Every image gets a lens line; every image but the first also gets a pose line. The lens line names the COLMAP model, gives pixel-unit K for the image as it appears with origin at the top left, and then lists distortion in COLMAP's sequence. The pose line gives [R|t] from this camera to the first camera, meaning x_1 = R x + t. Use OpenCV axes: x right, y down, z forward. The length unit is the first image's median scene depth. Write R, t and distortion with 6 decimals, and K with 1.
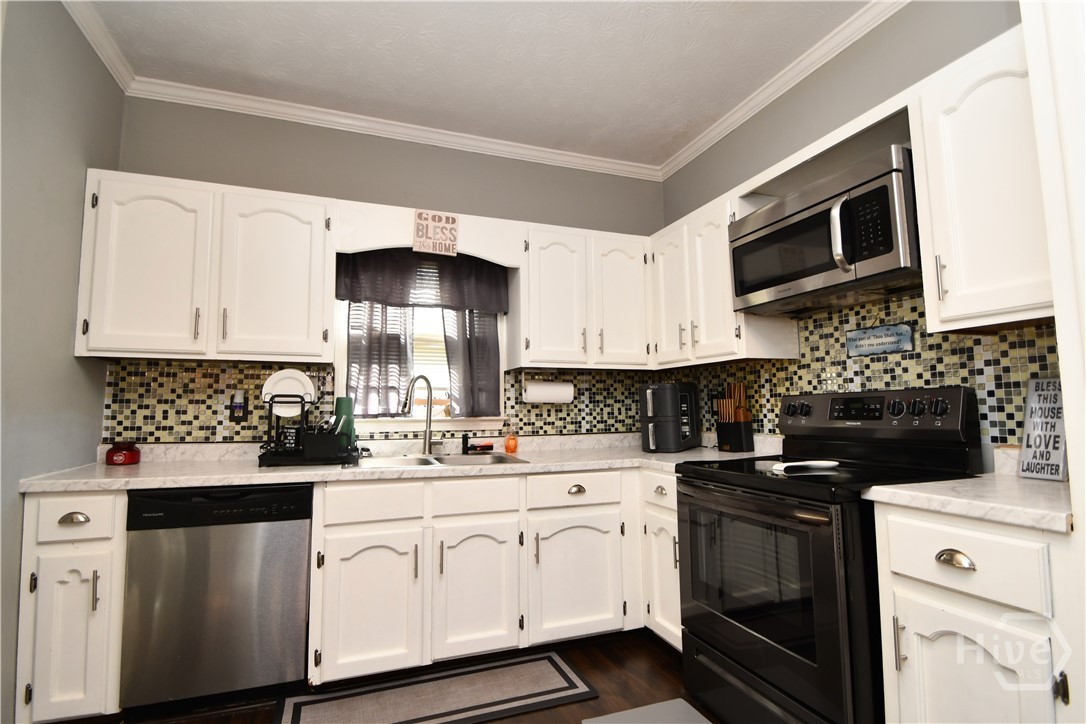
lens RADIAL K [[505.5, 0, 543.0], [0, 505.5, 362.0], [0, 0, 1]] dist [0.011939, -0.017646]
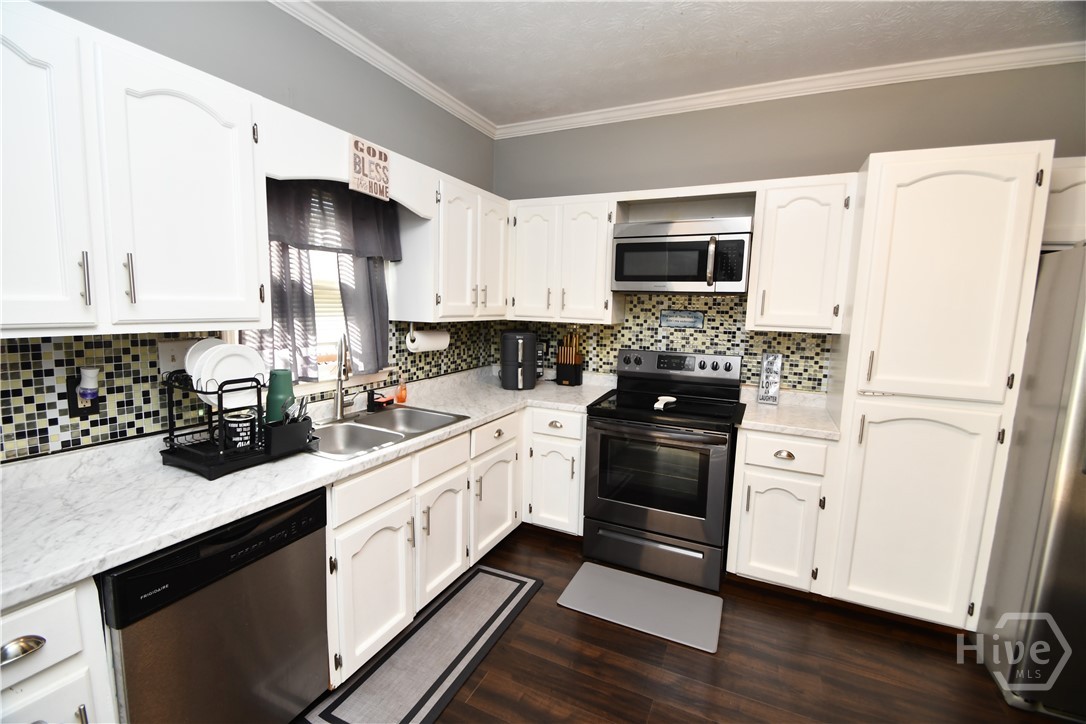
lens RADIAL K [[461.3, 0, 541.1], [0, 461.3, 358.7], [0, 0, 1]] dist [0.002357, -0.012116]
pose [[0.723895, -0.051034, 0.688020, -0.579067], [-0.096519, 0.979961, 0.174240, -0.111215], [-0.683125, -0.192539, 0.704463, 0.206629]]
